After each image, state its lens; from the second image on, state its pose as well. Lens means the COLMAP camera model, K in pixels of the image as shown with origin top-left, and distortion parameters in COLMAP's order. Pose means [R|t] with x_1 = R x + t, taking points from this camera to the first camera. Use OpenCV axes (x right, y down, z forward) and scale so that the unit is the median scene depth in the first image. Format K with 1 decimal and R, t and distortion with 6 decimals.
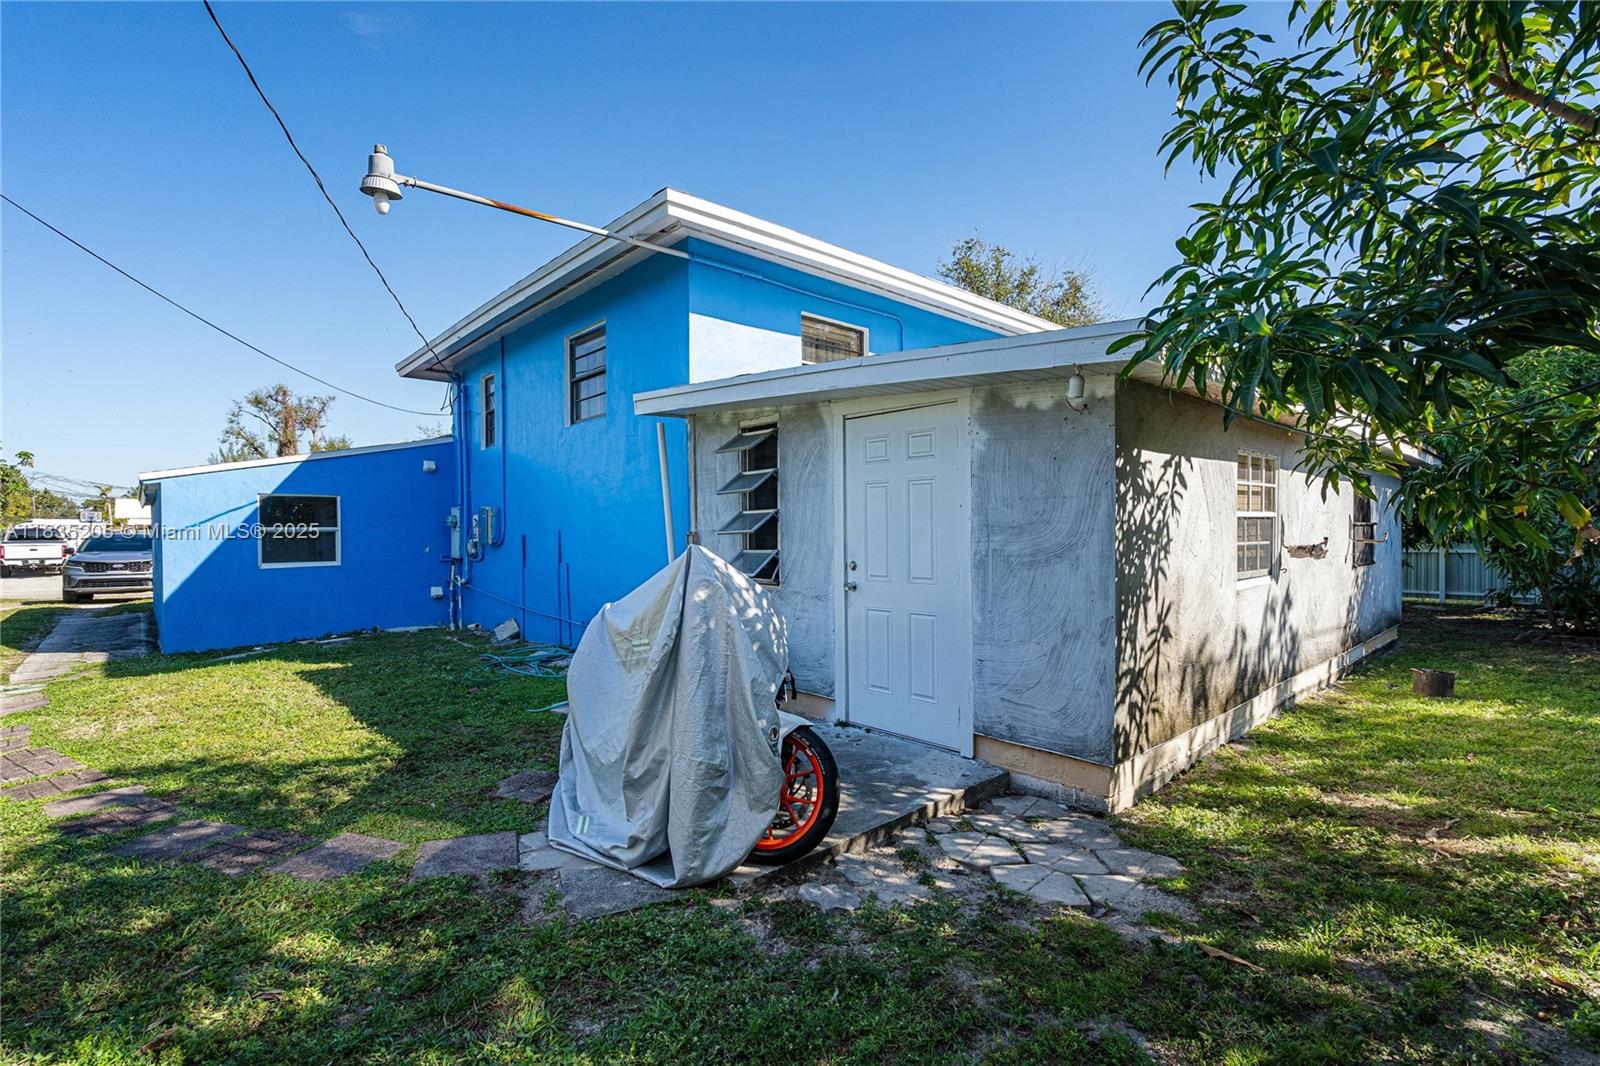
lens RADIAL K [[733.4, 0, 802.9], [0, 733.4, 536.9], [0, 0, 1]] dist [-0.008347, 0.004000]
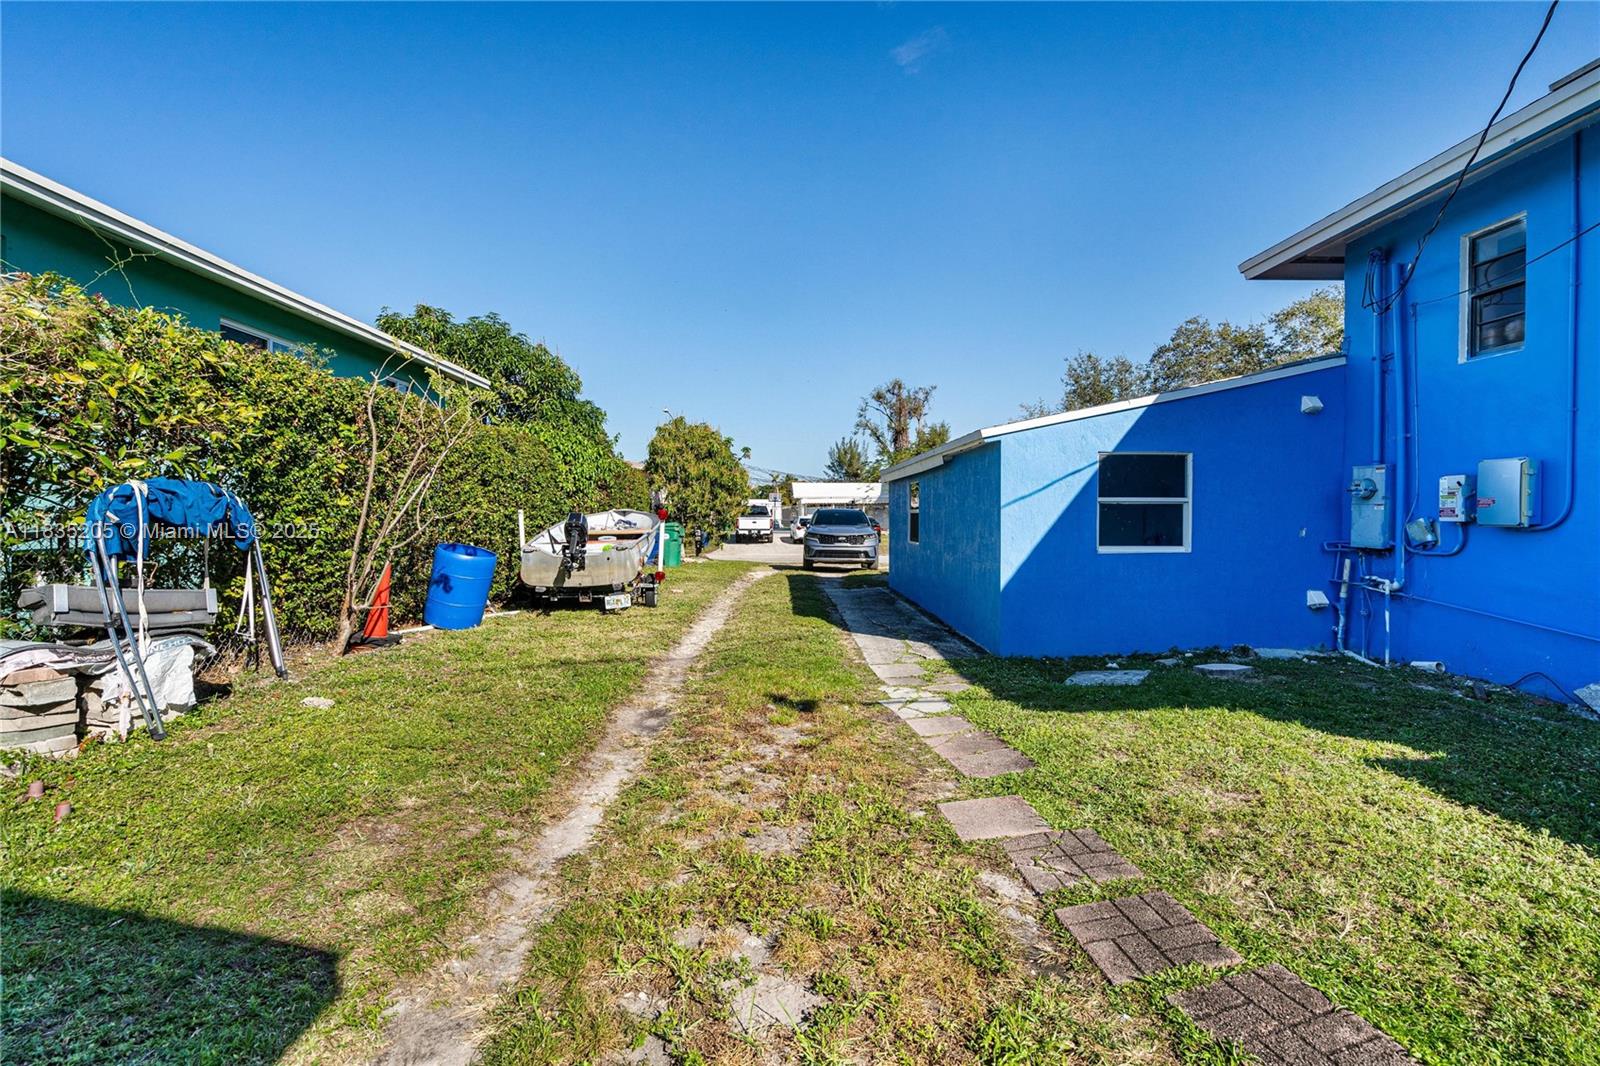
lens RADIAL K [[733.4, 0, 793.9], [0, 733.4, 518.9], [0, 0, 1]] dist [-0.008347, 0.004000]
pose [[0.755358, 0.013919, -0.655165, -0.459943], [-0.012952, 0.999896, 0.006310, 0.007594], [0.655185, 0.003719, 0.755460, 0.219962]]
